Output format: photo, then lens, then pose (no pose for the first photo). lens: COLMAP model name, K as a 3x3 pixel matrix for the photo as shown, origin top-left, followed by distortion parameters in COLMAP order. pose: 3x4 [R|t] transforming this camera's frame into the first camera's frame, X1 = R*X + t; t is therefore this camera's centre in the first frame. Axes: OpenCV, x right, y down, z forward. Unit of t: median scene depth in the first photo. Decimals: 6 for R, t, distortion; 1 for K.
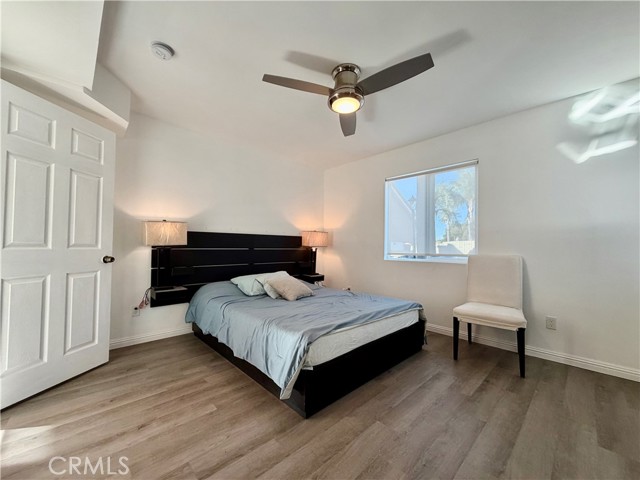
lens RADIAL K [[258.5, 0, 319.7], [0, 258.5, 243.7], [0, 0, 1]] dist [0.000630, -0.000023]
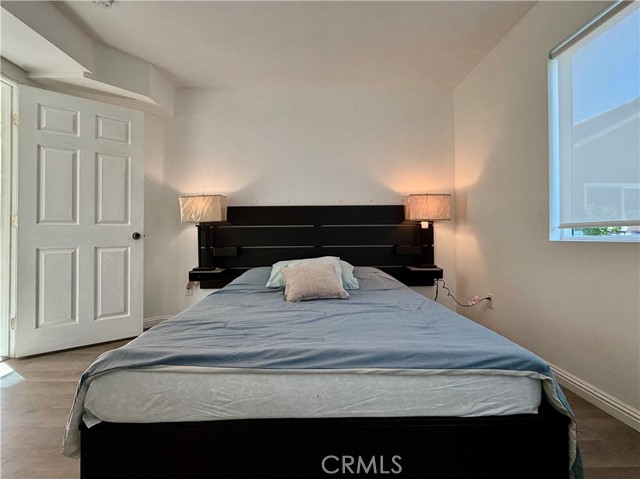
lens RADIAL K [[300.4, 0, 319.4], [0, 300.4, 234.2], [0, 0, 1]] dist [0.003720, -0.000581]
pose [[0.732924, -0.017590, -0.680083, 0.537004], [0.023819, 0.999716, -0.000186, 0.073132], [0.679894, -0.016063, 0.733135, 0.628787]]
